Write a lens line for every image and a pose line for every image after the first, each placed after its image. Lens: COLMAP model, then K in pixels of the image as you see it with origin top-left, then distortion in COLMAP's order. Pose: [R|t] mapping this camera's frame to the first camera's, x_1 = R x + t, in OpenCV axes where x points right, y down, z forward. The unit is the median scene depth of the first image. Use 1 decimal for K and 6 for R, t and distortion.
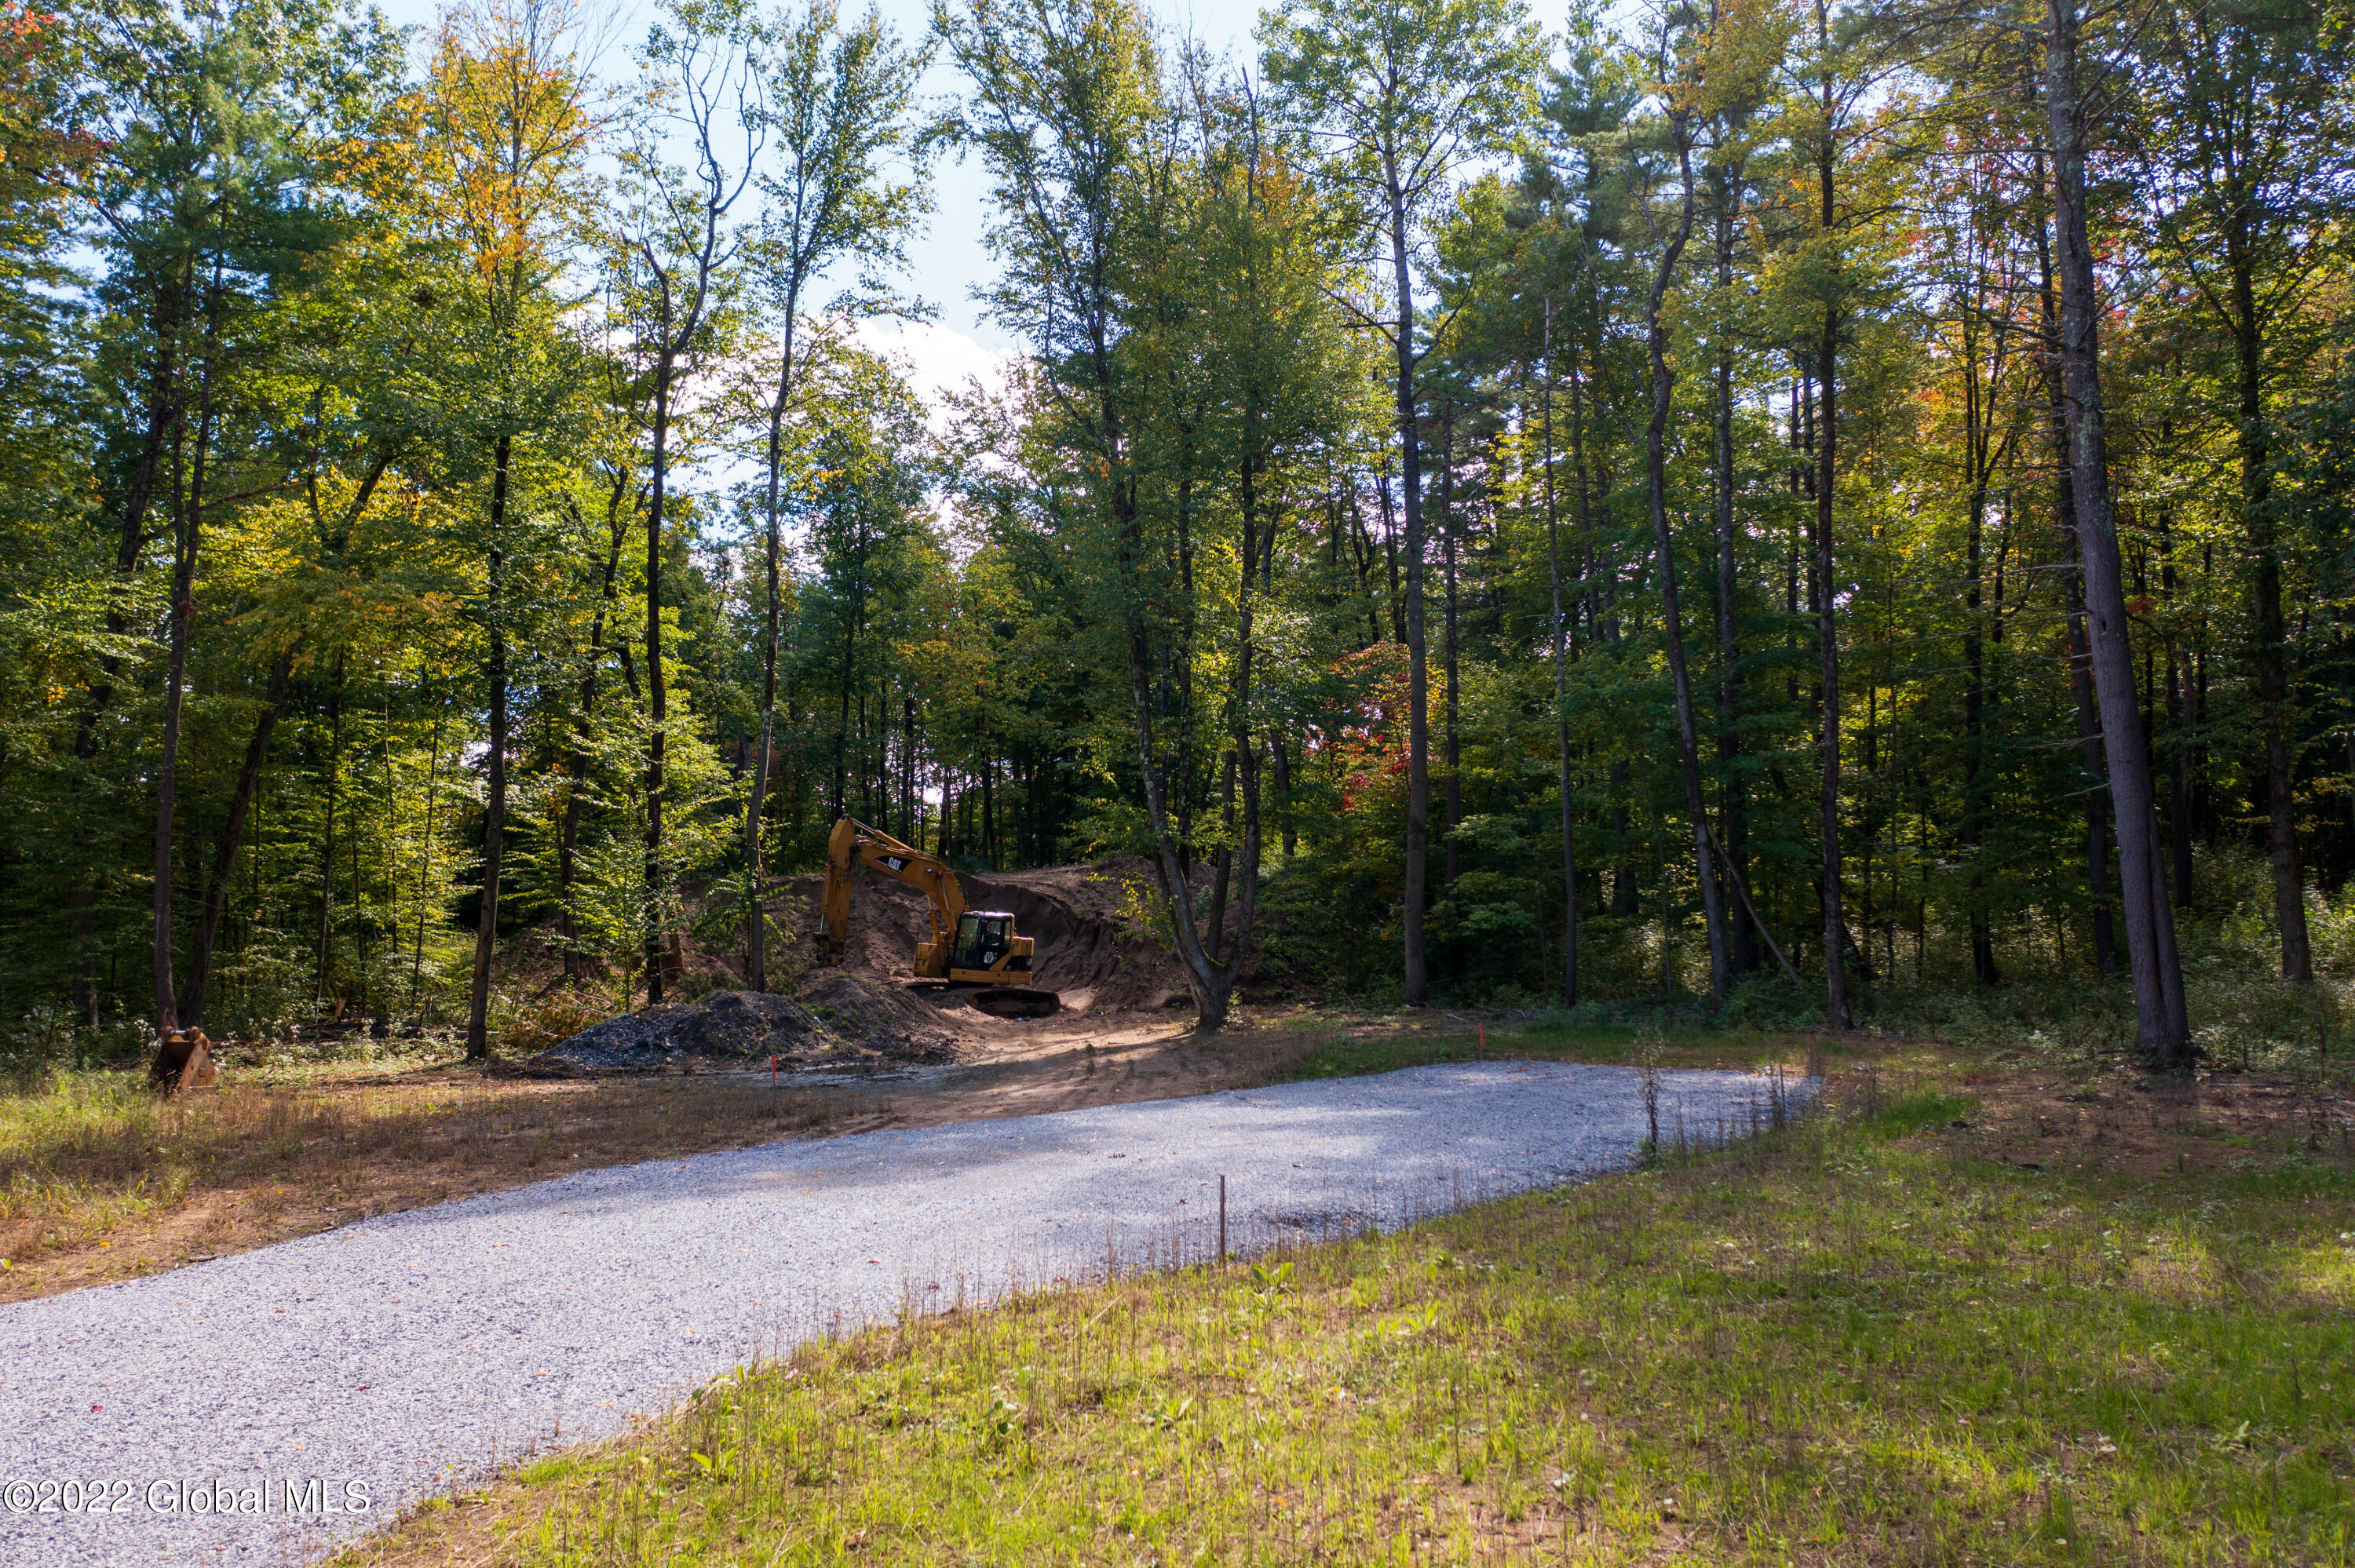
lens RADIAL K [[1908.8, 0, 1164.8], [0, 1908.8, 784.8], [0, 0, 1]] dist [-0.012923, -0.001625]
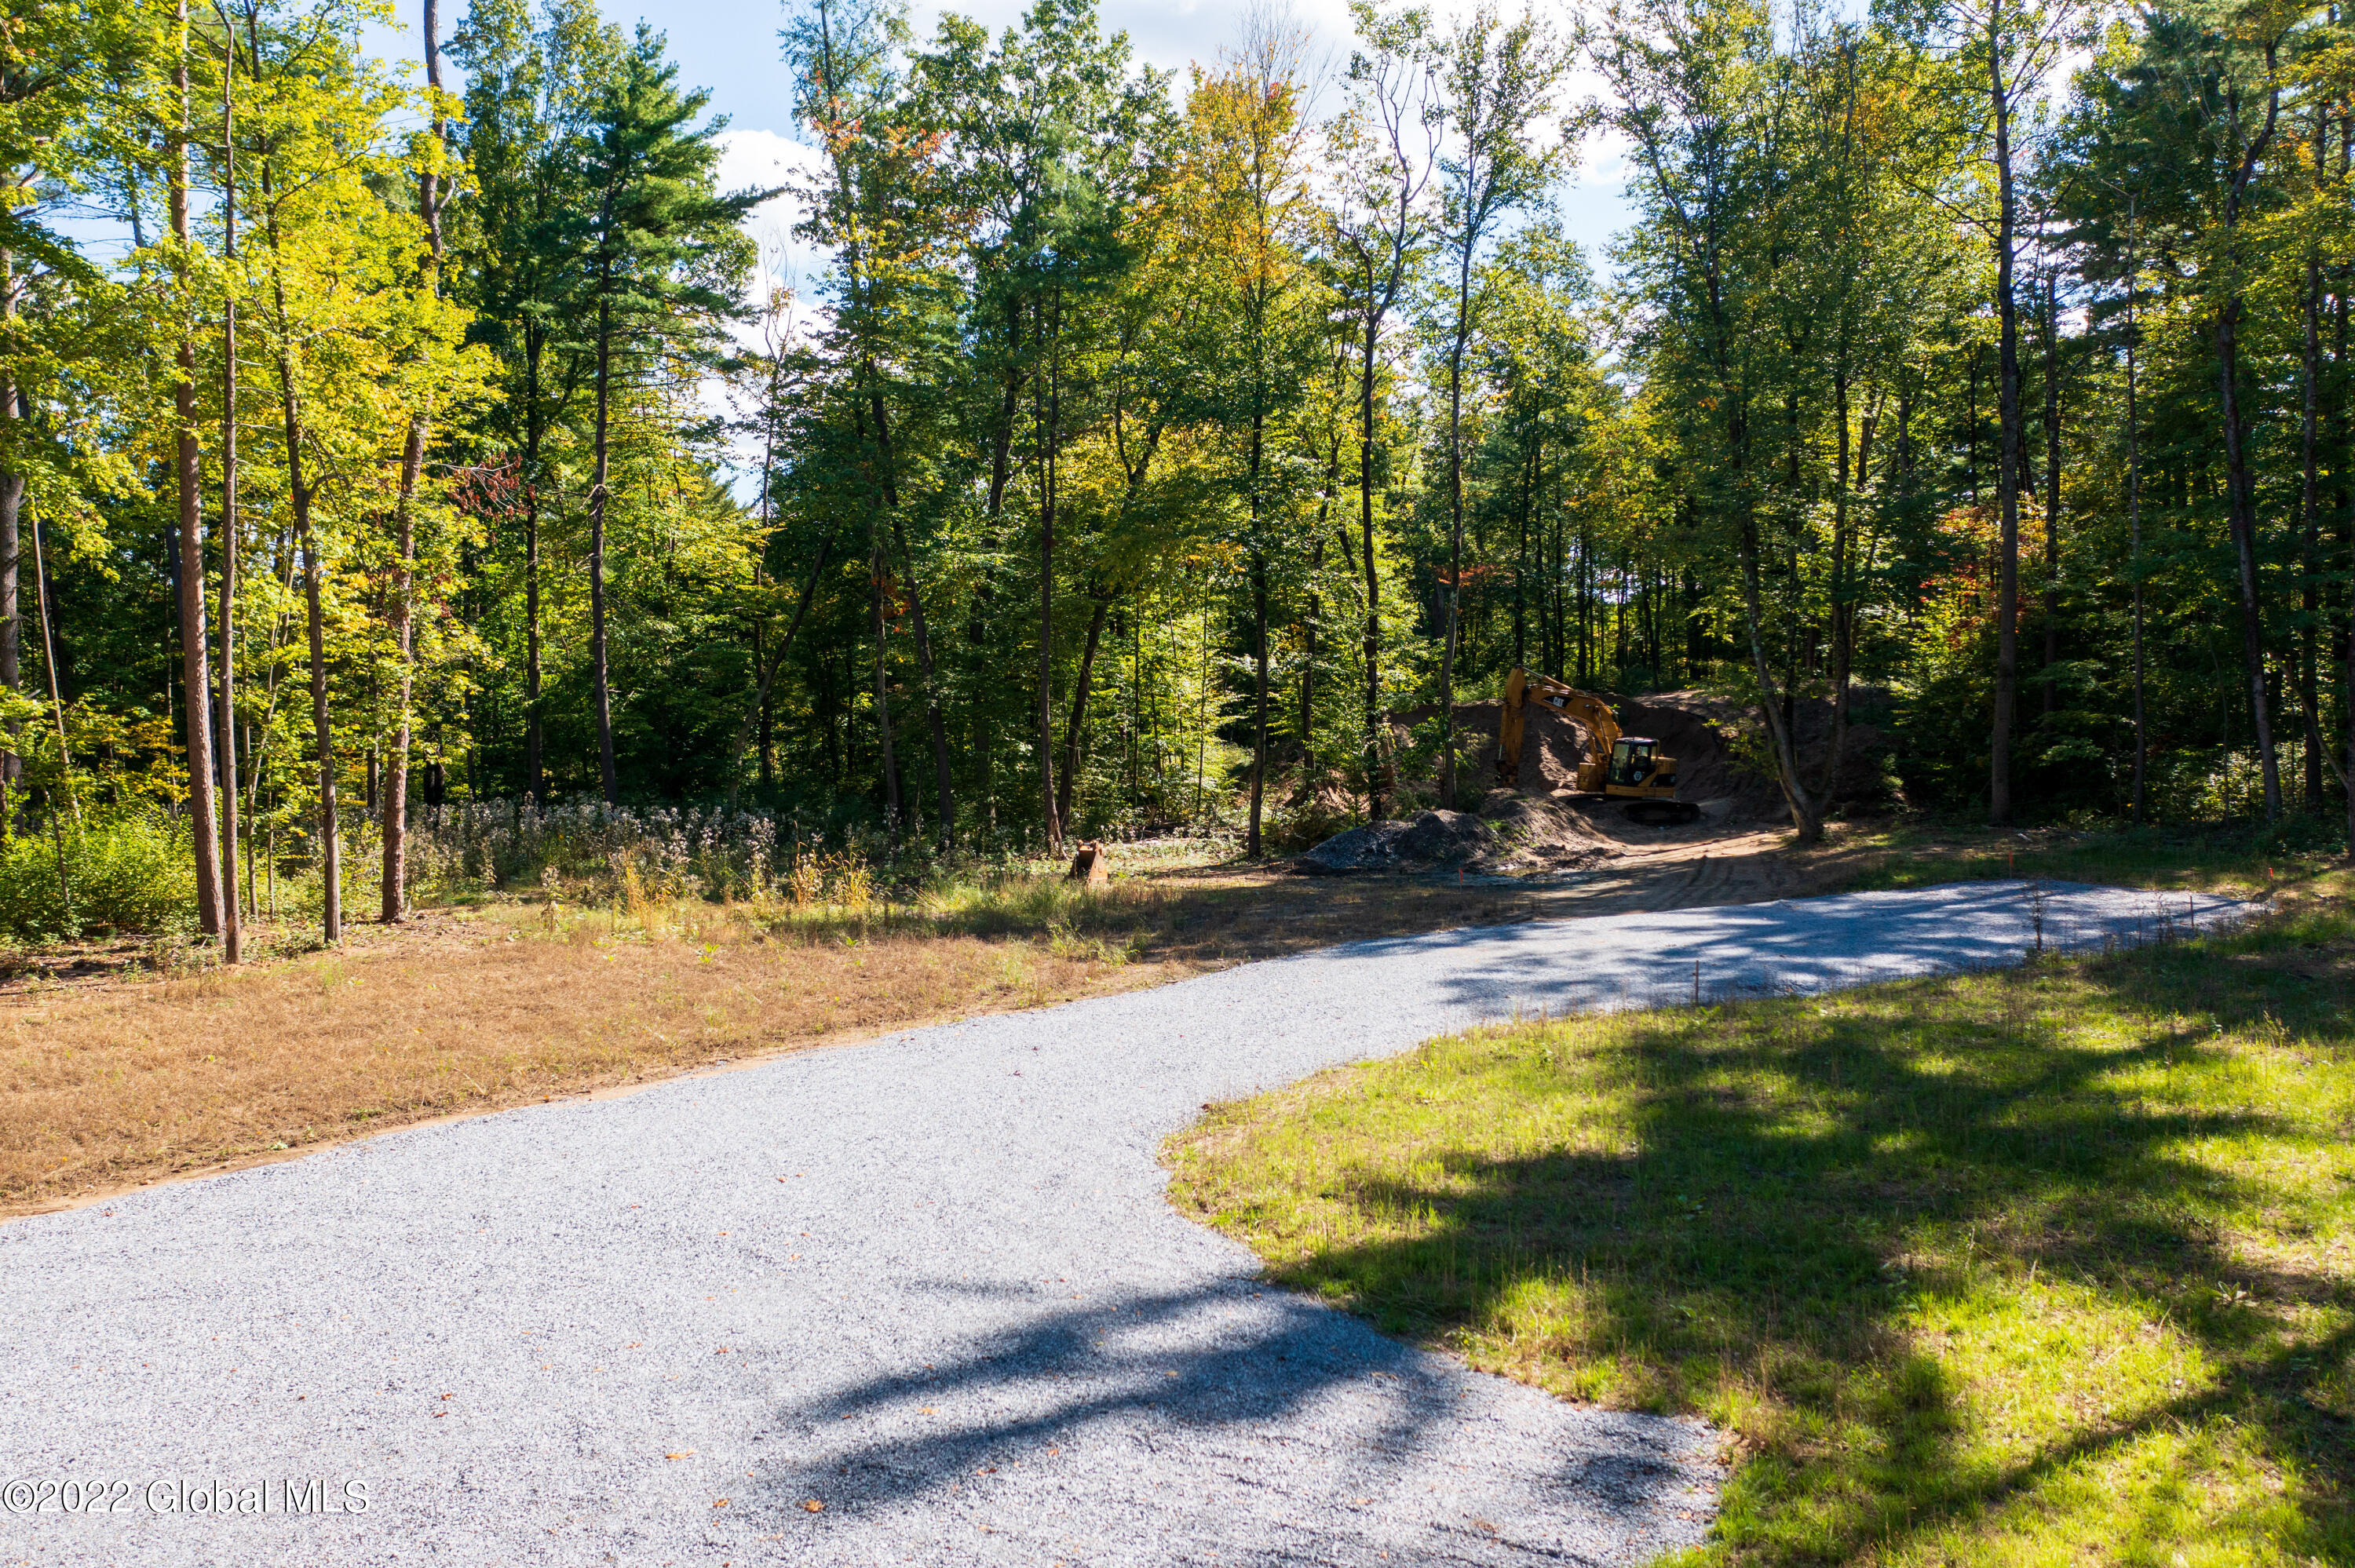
lens RADIAL K [[1908.8, 0, 1178.9], [0, 1908.8, 791.0], [0, 0, 1]] dist [-0.012923, -0.001625]
pose [[0.937902, 0.006144, -0.346846, 0.062804], [0.037434, 0.992212, 0.118801, -0.062524], [0.344874, -0.124407, 0.930368, -0.270853]]
